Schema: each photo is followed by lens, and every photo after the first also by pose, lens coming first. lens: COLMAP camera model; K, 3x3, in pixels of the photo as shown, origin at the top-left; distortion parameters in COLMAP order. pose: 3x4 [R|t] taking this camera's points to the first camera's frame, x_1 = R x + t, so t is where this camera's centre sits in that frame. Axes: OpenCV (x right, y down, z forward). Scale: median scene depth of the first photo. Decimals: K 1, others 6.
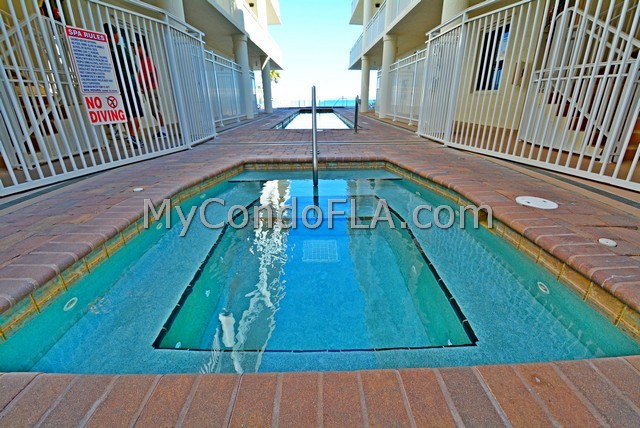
lens RADIAL K [[279.2, 0, 328.7], [0, 279.2, 212.4], [0, 0, 1]] dist [-0.000530, -0.015018]
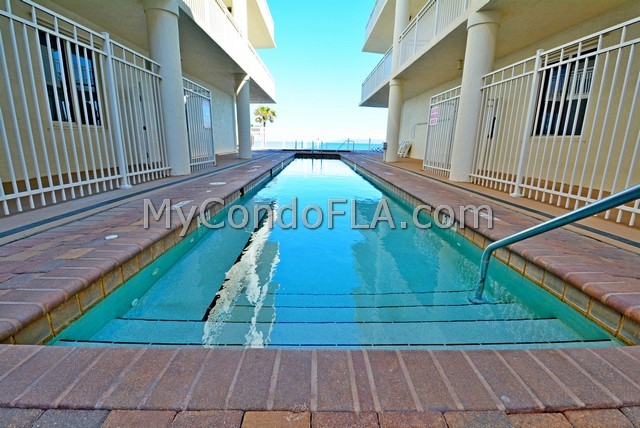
lens RADIAL K [[279.2, 0, 328.7], [0, 279.2, 212.4], [0, 0, 1]] dist [-0.000530, -0.015018]
pose [[0.999624, 0.024900, 0.011482, -0.021605], [-0.023099, 0.990346, -0.136680, -0.123568], [-0.014775, 0.136363, 0.990549, 0.308102]]
